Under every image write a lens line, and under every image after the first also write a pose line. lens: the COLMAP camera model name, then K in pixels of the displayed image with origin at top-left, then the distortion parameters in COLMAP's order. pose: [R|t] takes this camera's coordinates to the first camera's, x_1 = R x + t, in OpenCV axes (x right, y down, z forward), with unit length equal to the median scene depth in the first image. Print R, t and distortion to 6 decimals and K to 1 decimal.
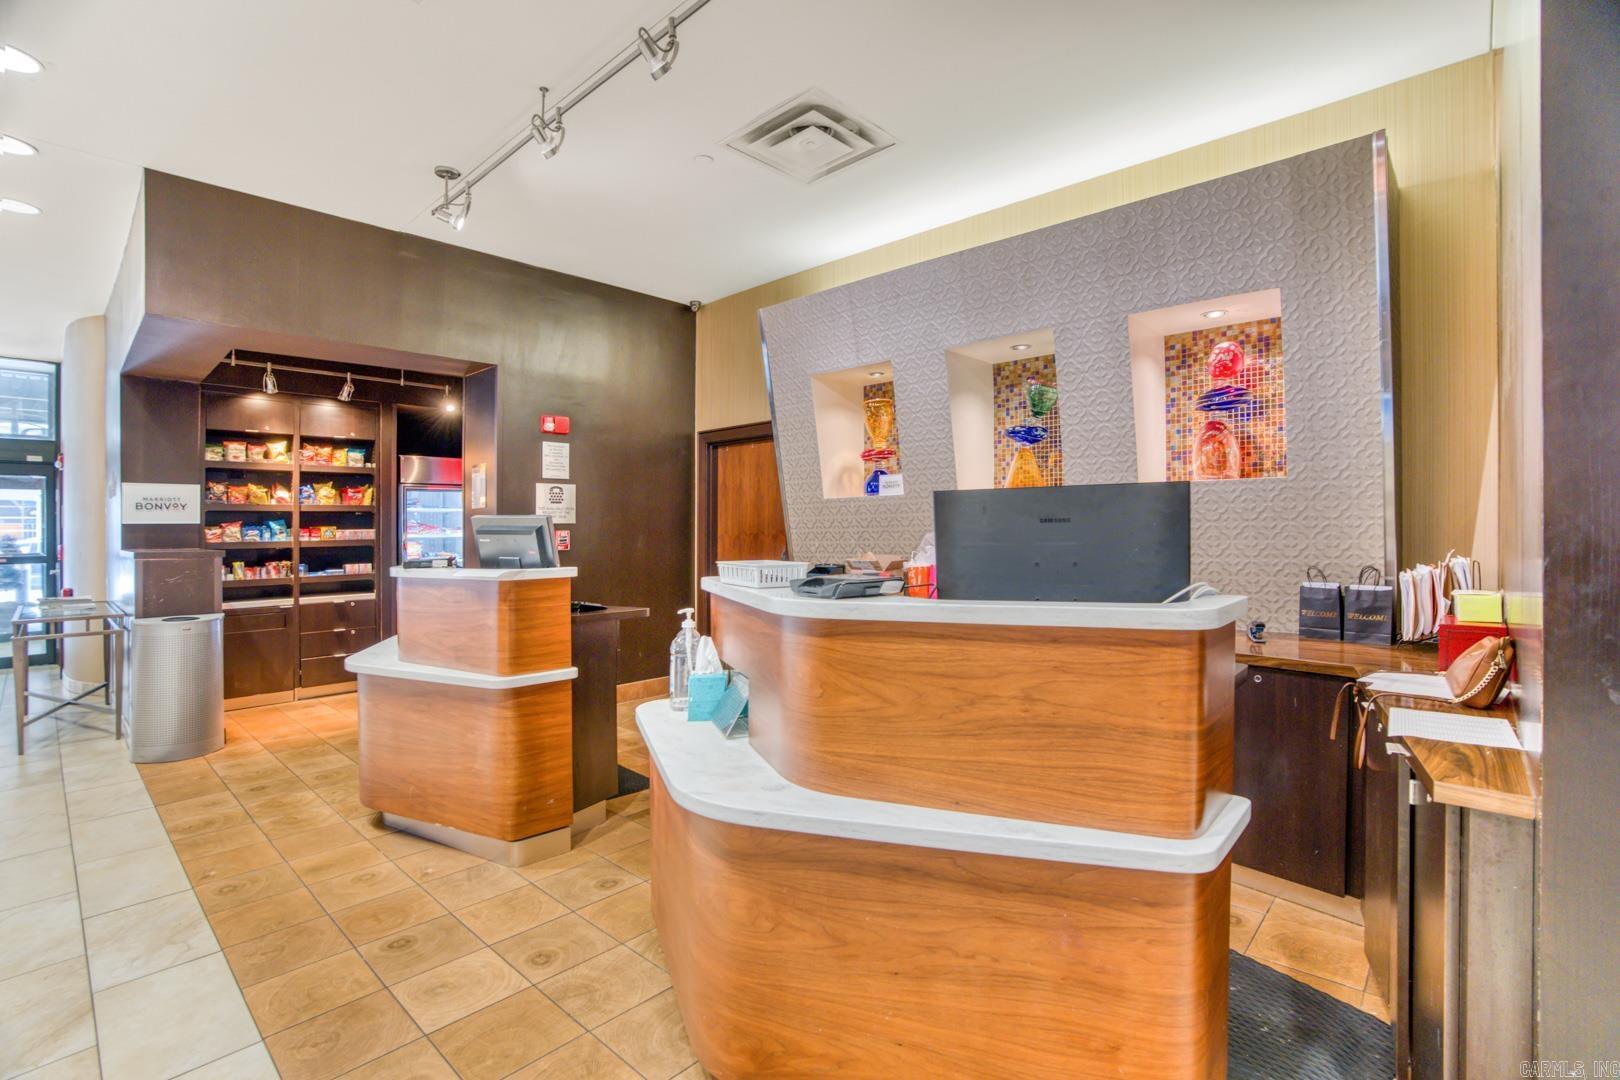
lens RADIAL K [[758.5, 0, 810.0], [0, 758.5, 540.0], [0, 0, 1]] dist [-0.000119, 0.000378]
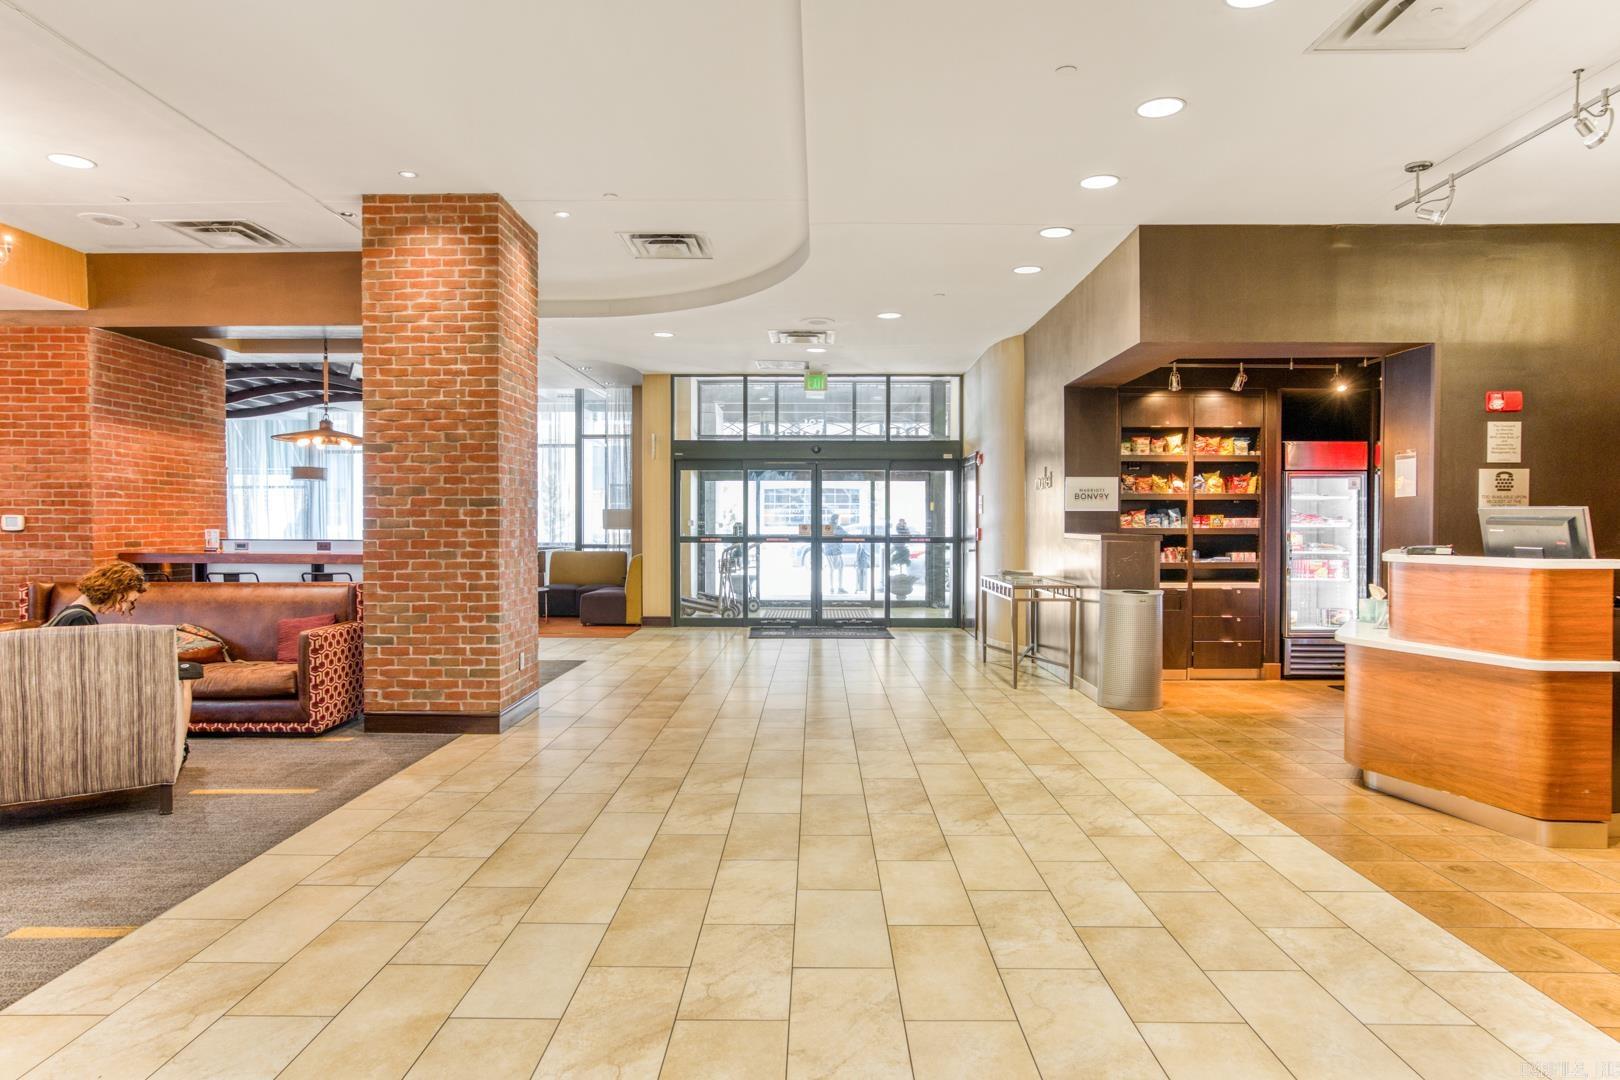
lens RADIAL K [[986.4, 0, 813.1], [0, 986.4, 522.3], [0, 0, 1]] dist [-0.004029, 0.022810]
pose [[0.691994, 0.013552, -0.721776, -0.059622], [-0.021024, 0.999778, -0.001385, 0.006884], [0.721597, 0.016133, 0.692125, -0.372533]]
